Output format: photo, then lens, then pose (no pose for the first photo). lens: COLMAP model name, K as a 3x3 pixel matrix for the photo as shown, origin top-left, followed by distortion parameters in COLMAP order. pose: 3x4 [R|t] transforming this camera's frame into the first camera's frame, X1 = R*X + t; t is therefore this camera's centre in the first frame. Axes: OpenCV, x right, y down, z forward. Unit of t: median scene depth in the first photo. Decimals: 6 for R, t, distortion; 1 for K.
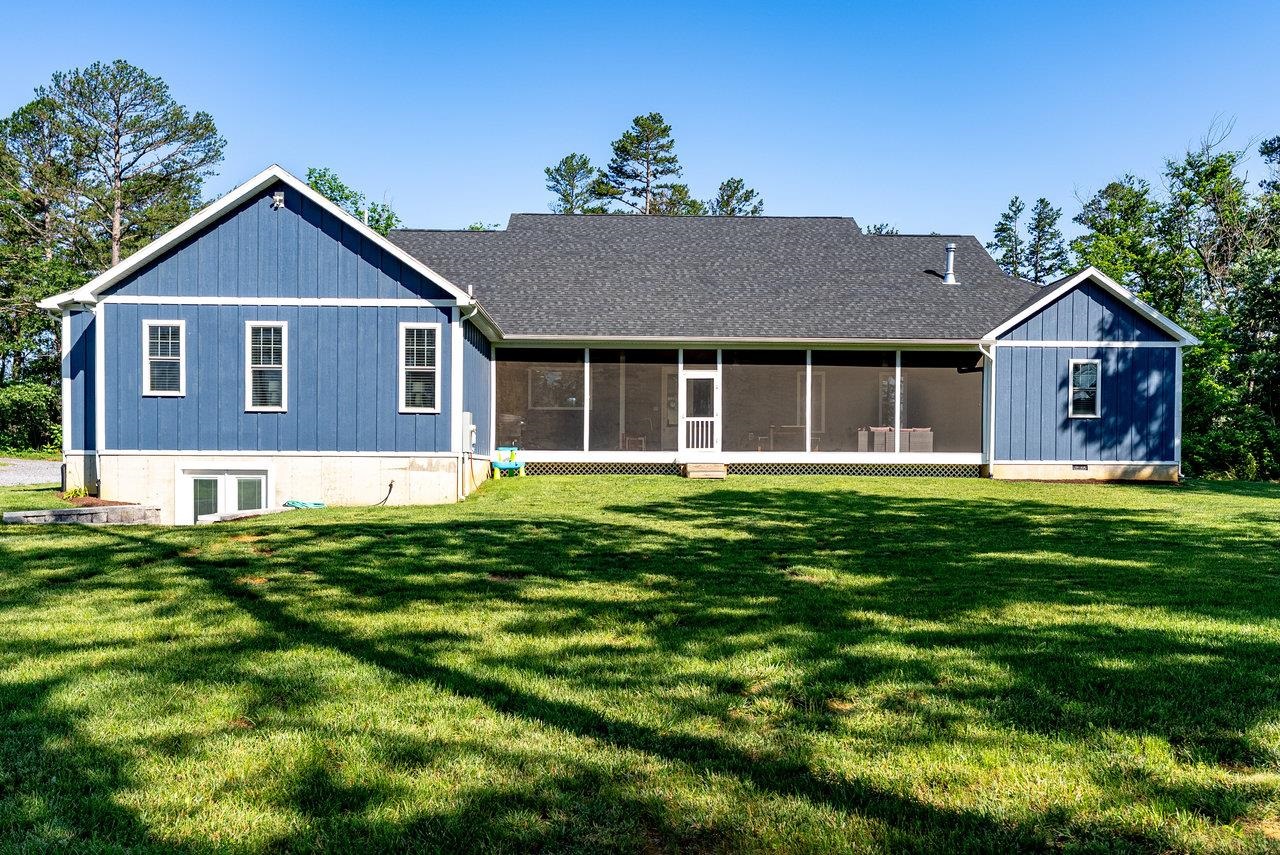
lens RADIAL K [[965.3, 0, 641.5], [0, 965.3, 477.8], [0, 0, 1]] dist [-0.000233, 0.003517]
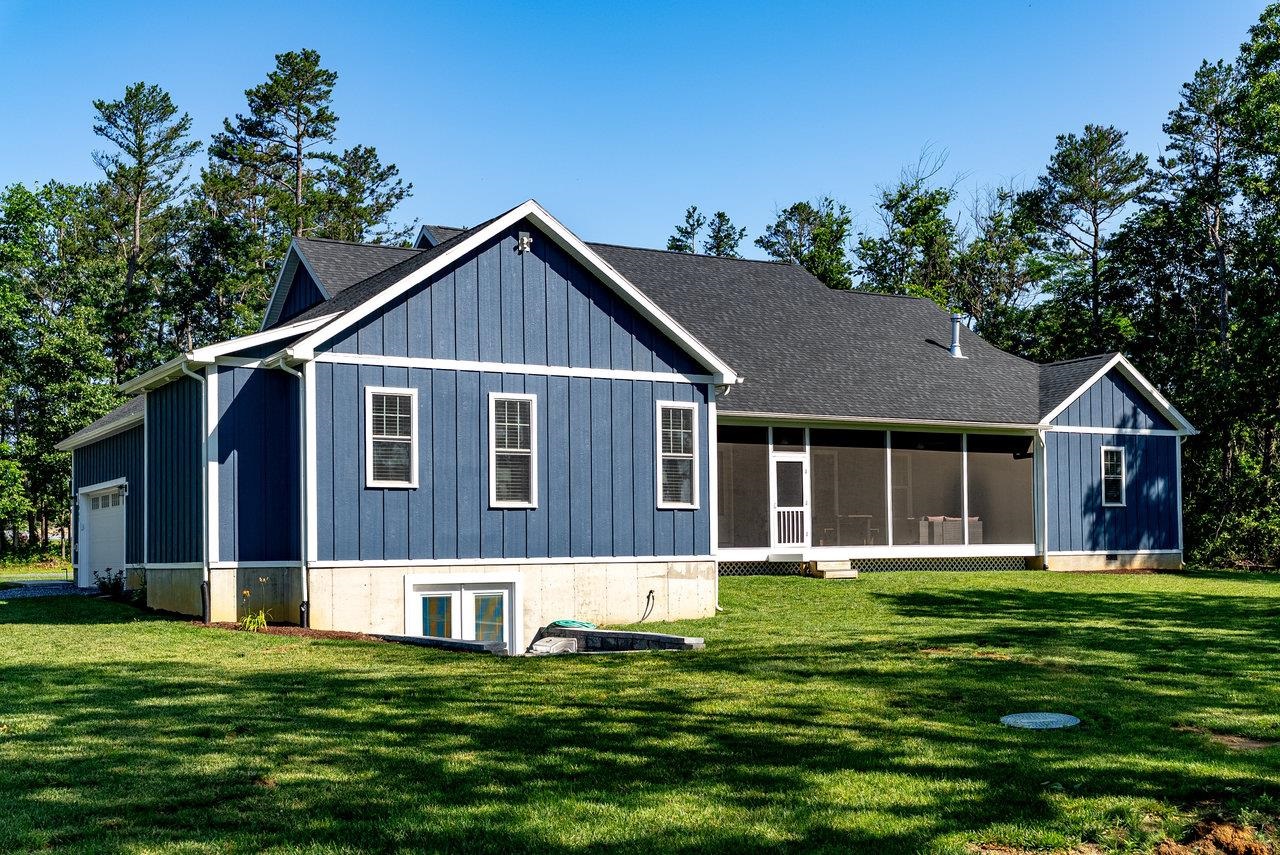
lens RADIAL K [[1495.6, 0, 638.8], [0, 1495.6, 505.8], [0, 0, 1]] dist [0.018706, 0.010515]
pose [[0.873610, -0.001642, 0.486624, -0.702312], [0.021450, 0.999152, -0.035137, -0.020126], [-0.486154, 0.041134, 0.872904, -0.088716]]
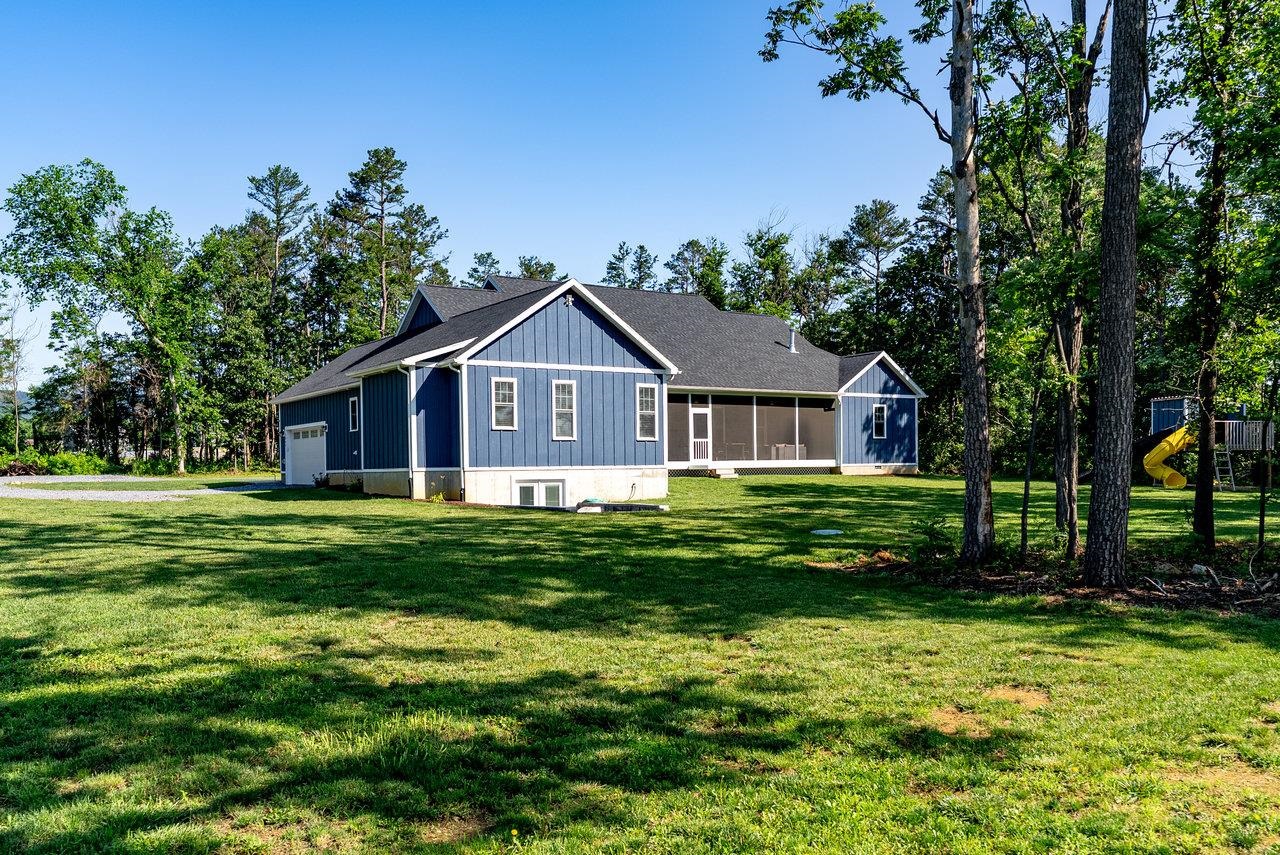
lens RADIAL K [[1057.2, 0, 638.9], [0, 1057.2, 493.0], [0, 0, 1]] dist [-0.004328, -0.000289]
pose [[0.839111, -0.030171, 0.543122, -0.937544], [0.021895, 0.999525, 0.021698, -0.015411], [-0.543519, -0.006315, 0.839373, -0.354598]]
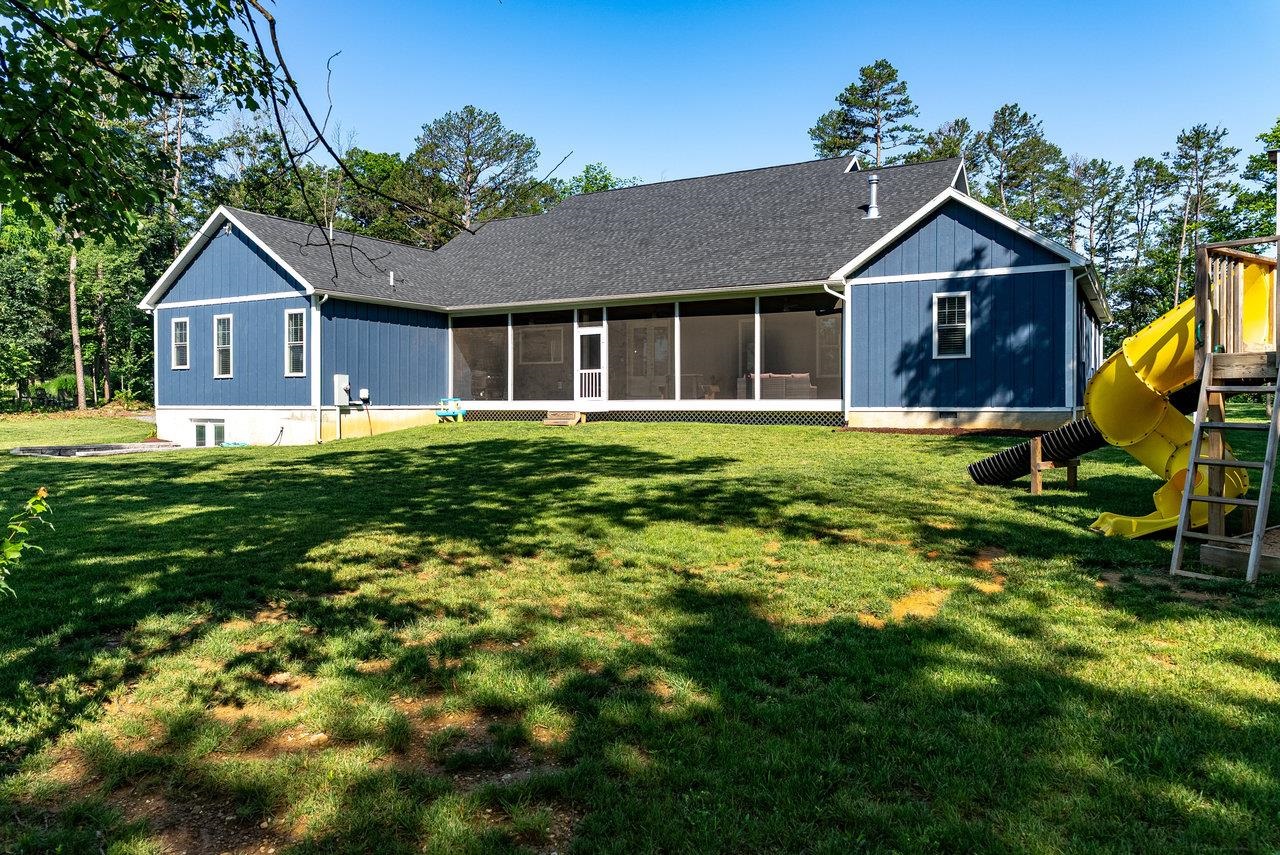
lens RADIAL K [[881.7, 0, 642.2], [0, 881.7, 405.1], [0, 0, 1]] dist [-0.002819, -0.000460]
pose [[0.852932, -0.005010, -0.521999, 0.642063], [0.001820, 0.999976, -0.006624, -0.015037], [0.522020, 0.004700, 0.852921, 0.168782]]
